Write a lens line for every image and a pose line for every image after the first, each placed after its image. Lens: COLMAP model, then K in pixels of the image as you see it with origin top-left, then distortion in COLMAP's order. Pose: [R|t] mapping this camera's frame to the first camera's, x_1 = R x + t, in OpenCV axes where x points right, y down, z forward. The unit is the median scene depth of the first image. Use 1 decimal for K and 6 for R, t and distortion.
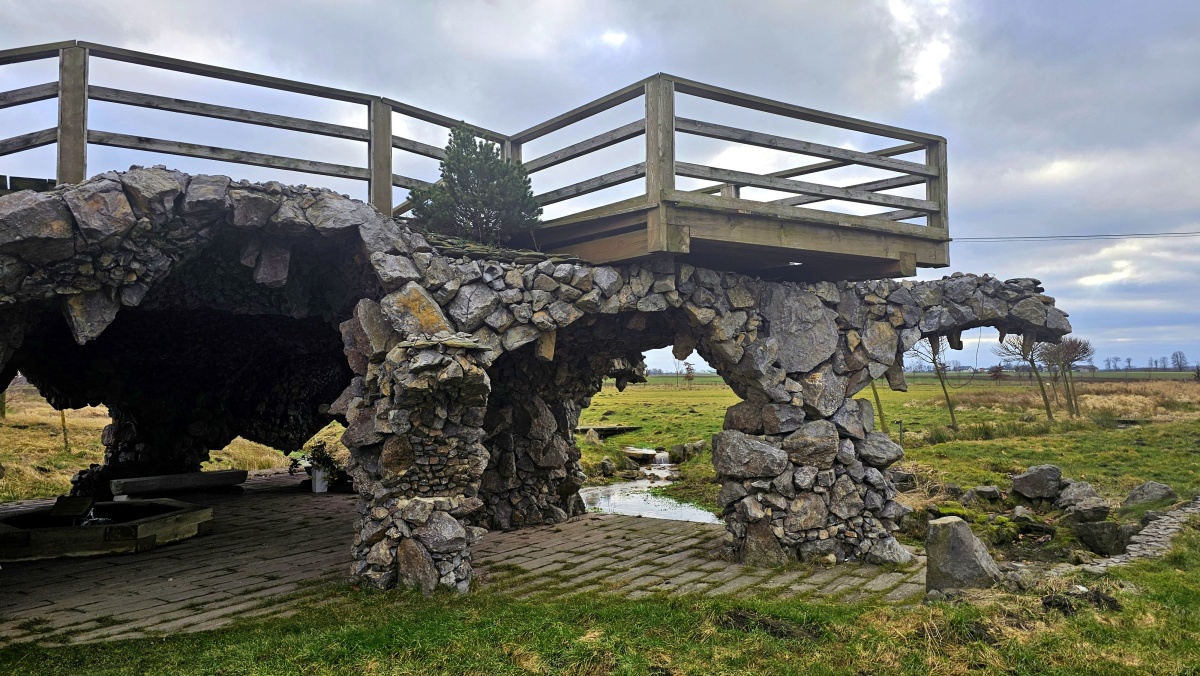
lens RADIAL K [[791.7, 0, 609.7], [0, 791.7, 328.0], [0, 0, 1]] dist [0.039260, -0.037991]
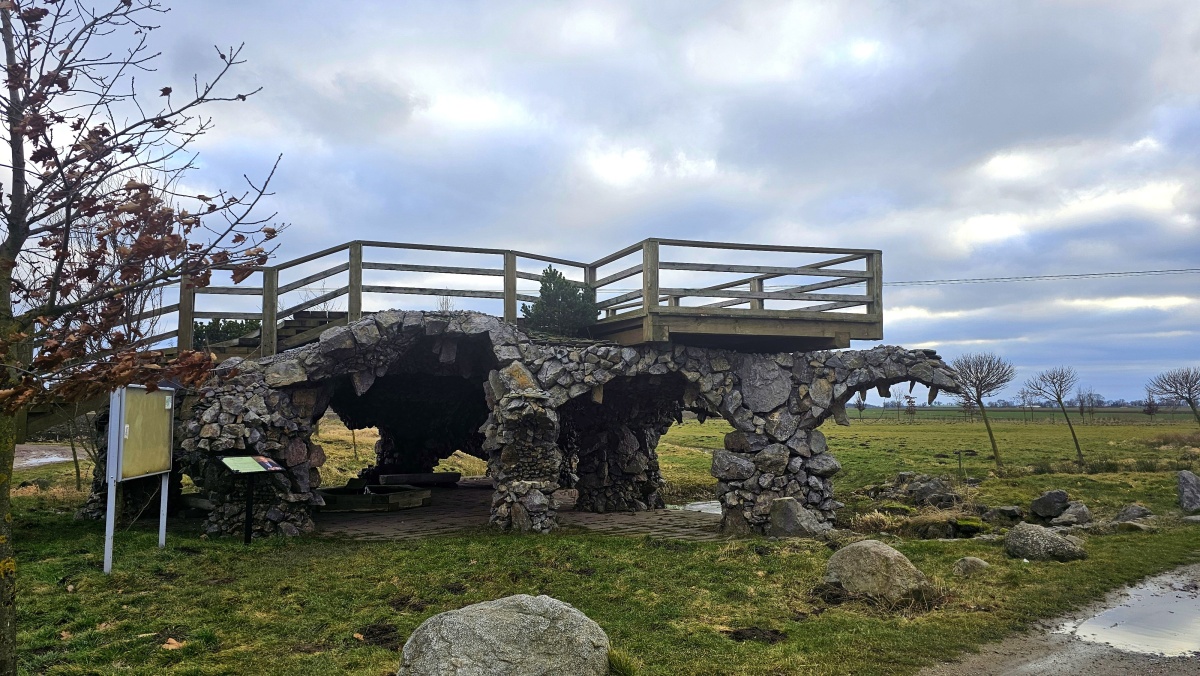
lens RADIAL K [[791.7, 0, 602.1], [0, 791.7, 344.4], [0, 0, 1]] dist [0.039260, -0.037991]
pose [[0.955617, -0.014721, -0.294244, 0.418734], [0.009248, 0.999758, -0.019984, -0.050667], [0.294467, 0.016376, 0.955521, -0.597498]]
